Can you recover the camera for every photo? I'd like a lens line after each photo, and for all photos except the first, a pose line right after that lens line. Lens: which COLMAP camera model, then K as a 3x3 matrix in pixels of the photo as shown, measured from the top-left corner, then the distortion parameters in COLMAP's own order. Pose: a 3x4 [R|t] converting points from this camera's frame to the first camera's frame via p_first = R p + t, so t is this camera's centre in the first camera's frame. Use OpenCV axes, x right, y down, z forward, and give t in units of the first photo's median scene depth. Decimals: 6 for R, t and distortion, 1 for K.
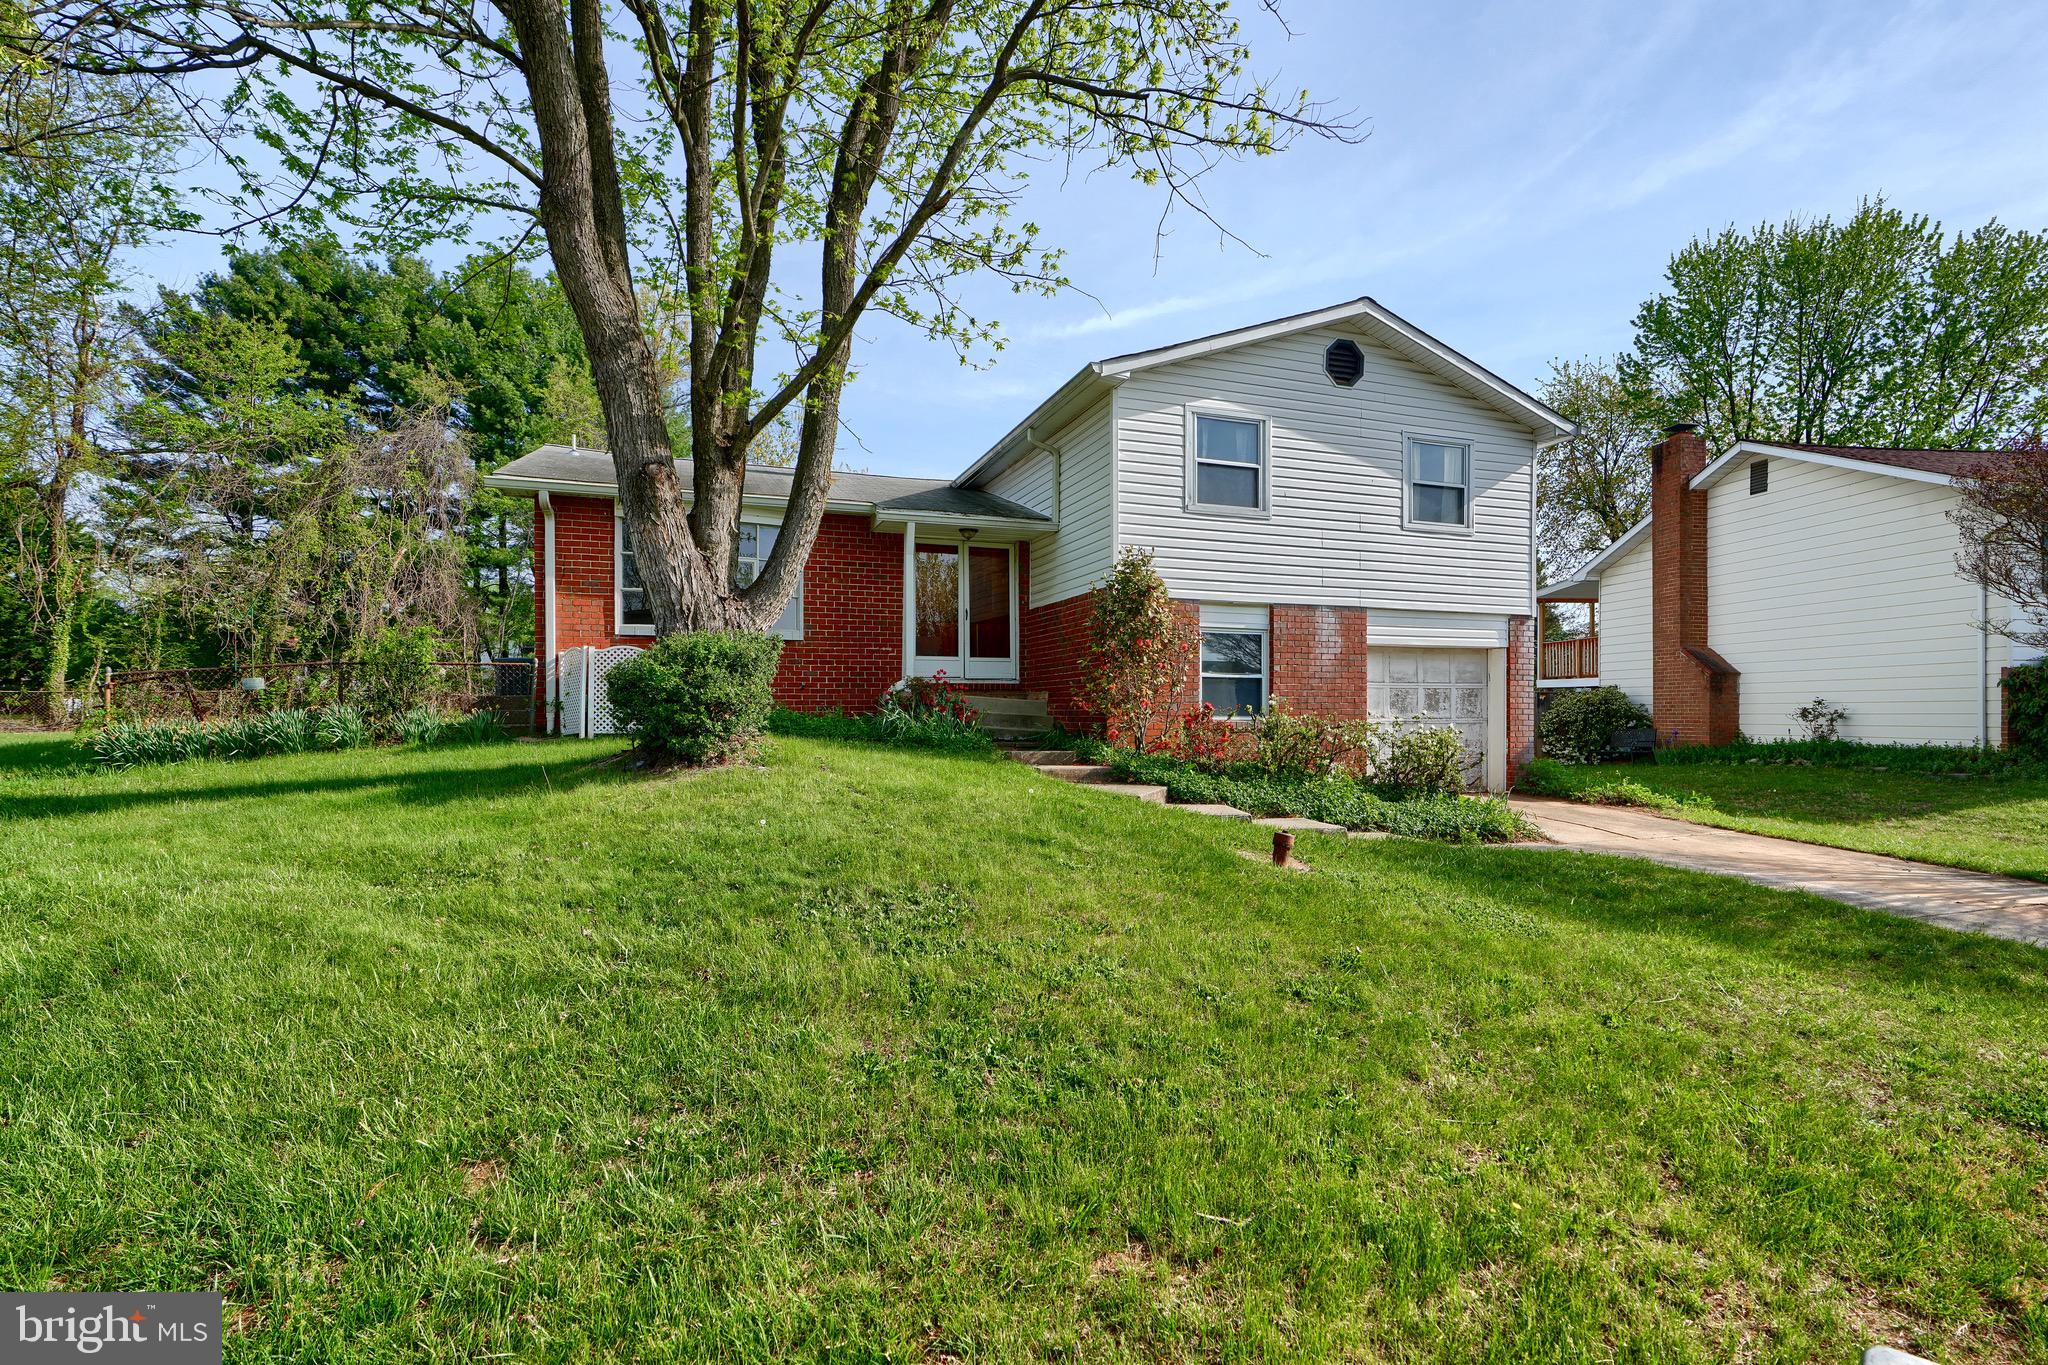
lens RADIAL K [[921.9, 0, 1013.7], [0, 921.9, 722.8], [0, 0, 1]] dist [0.001088, -0.000419]
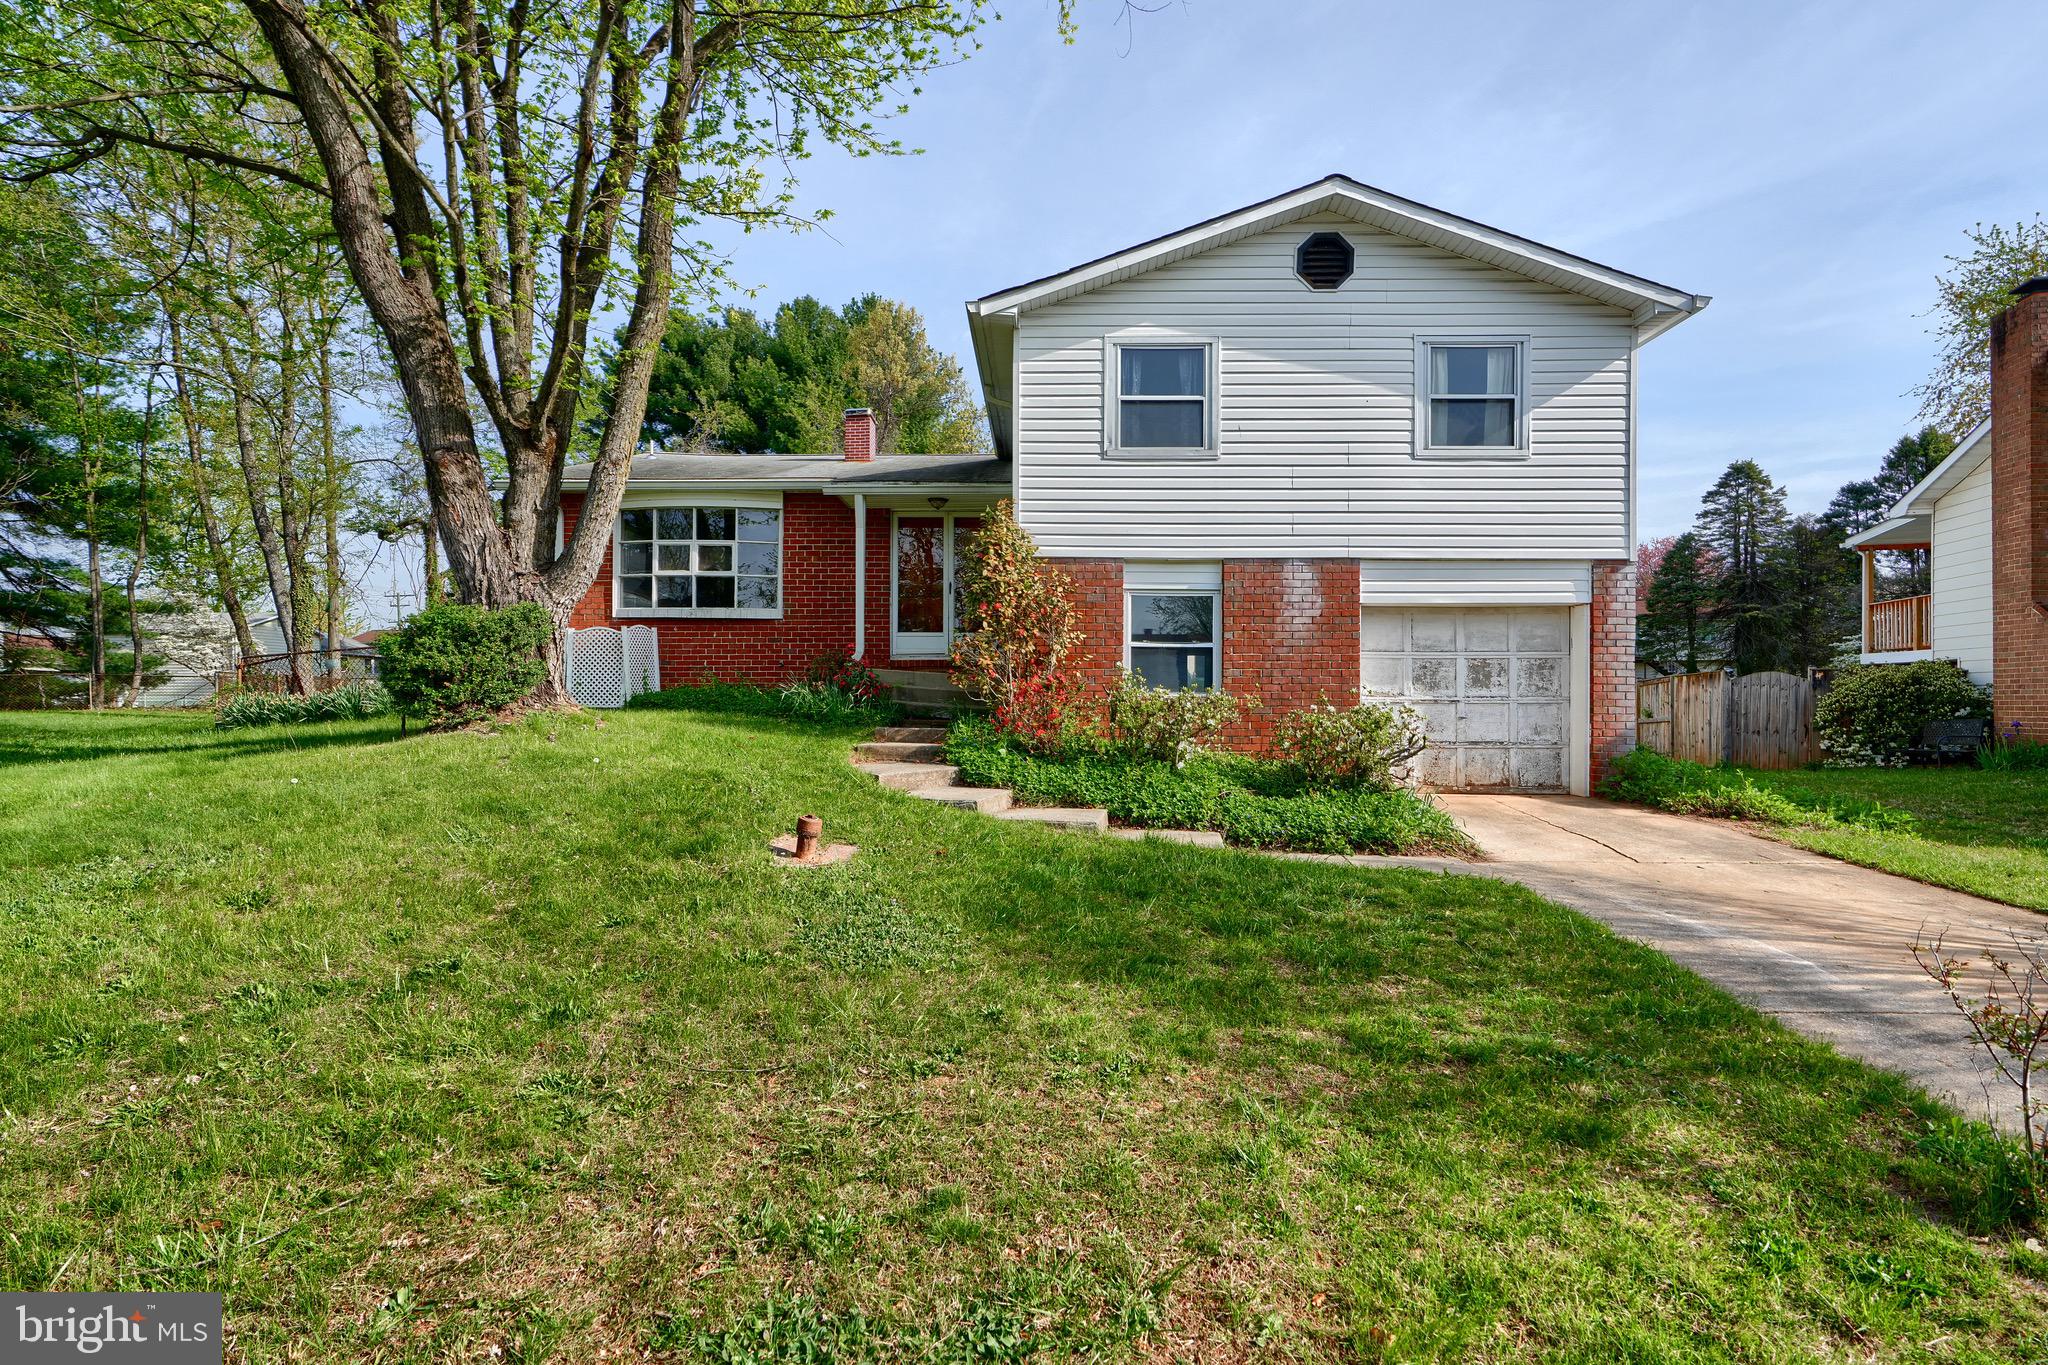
lens RADIAL K [[921.9, 0, 1023.6], [0, 921.9, 705.0], [0, 0, 1]] dist [0.001088, -0.000419]
pose [[0.938747, 0.004342, -0.344581, 0.391571], [-0.007939, 0.999928, -0.009030, 0.012873], [0.344517, 0.011213, 0.938713, 0.145061]]
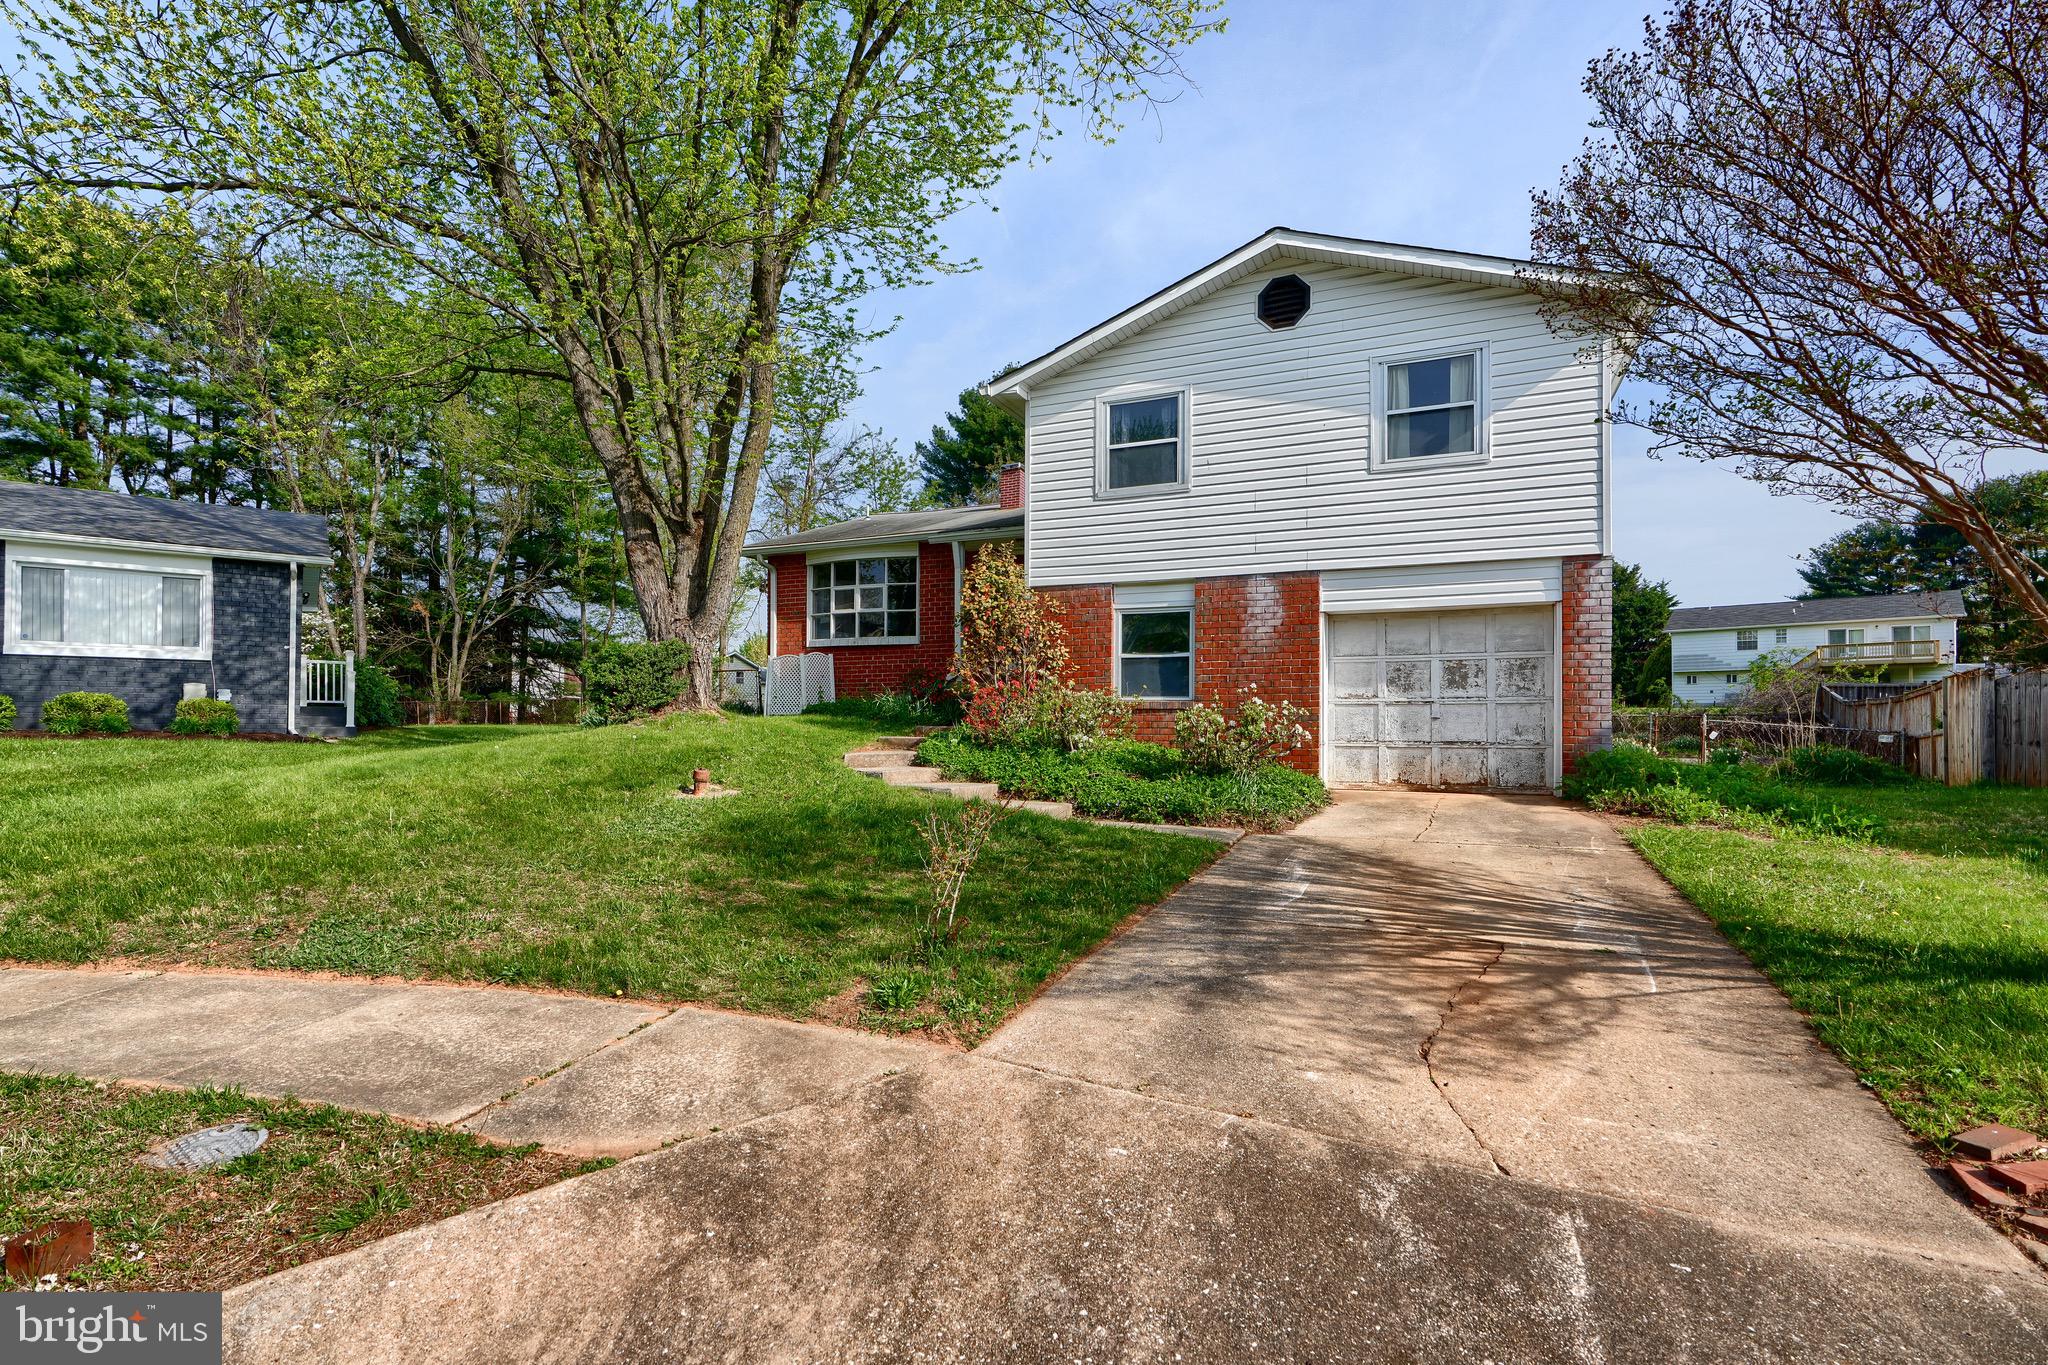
lens RADIAL K [[921.9, 0, 1033.7], [0, 921.9, 722.2], [0, 0, 1]] dist [0.001088, -0.000419]
pose [[0.736858, 0.001715, -0.676046, 0.787277], [-0.011734, 0.999879, -0.010253, 0.031082], [0.675946, 0.015488, 0.736788, 0.179142]]
